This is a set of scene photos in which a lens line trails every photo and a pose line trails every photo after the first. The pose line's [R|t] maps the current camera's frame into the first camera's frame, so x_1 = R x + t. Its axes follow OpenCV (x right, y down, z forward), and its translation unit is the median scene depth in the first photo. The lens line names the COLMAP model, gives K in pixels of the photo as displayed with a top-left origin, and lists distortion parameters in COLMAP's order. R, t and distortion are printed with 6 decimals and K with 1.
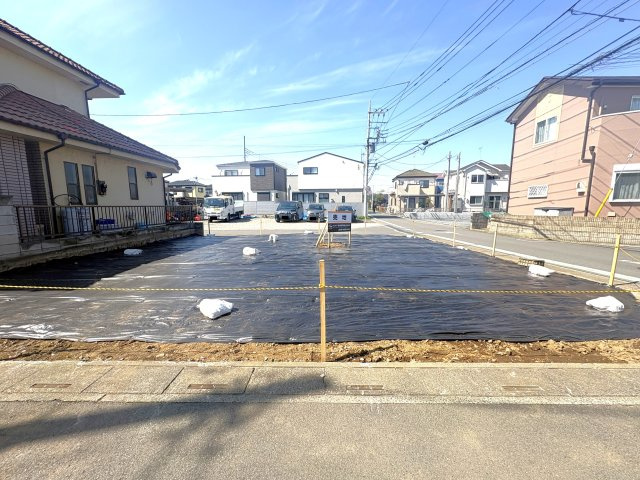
lens RADIAL K [[254.1, 0, 320.0], [0, 254.1, 240.0], [0, 0, 1]] dist [-0.000784, 0.000224]
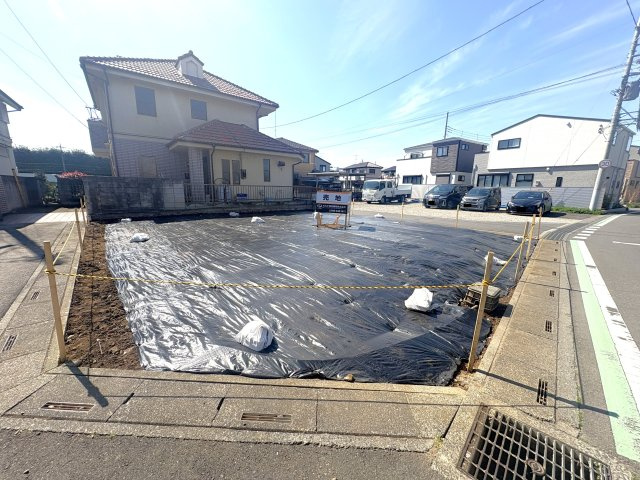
lens RADIAL K [[252.4, 0, 319.7], [0, 252.4, 237.5], [0, 0, 1]] dist [0.000470, 0.000398]
pose [[0.653356, 0.155955, -0.740813, 0.215605], [-0.119270, 0.987535, 0.102705, -0.009212], [0.747596, 0.021254, 0.663813, 0.095264]]
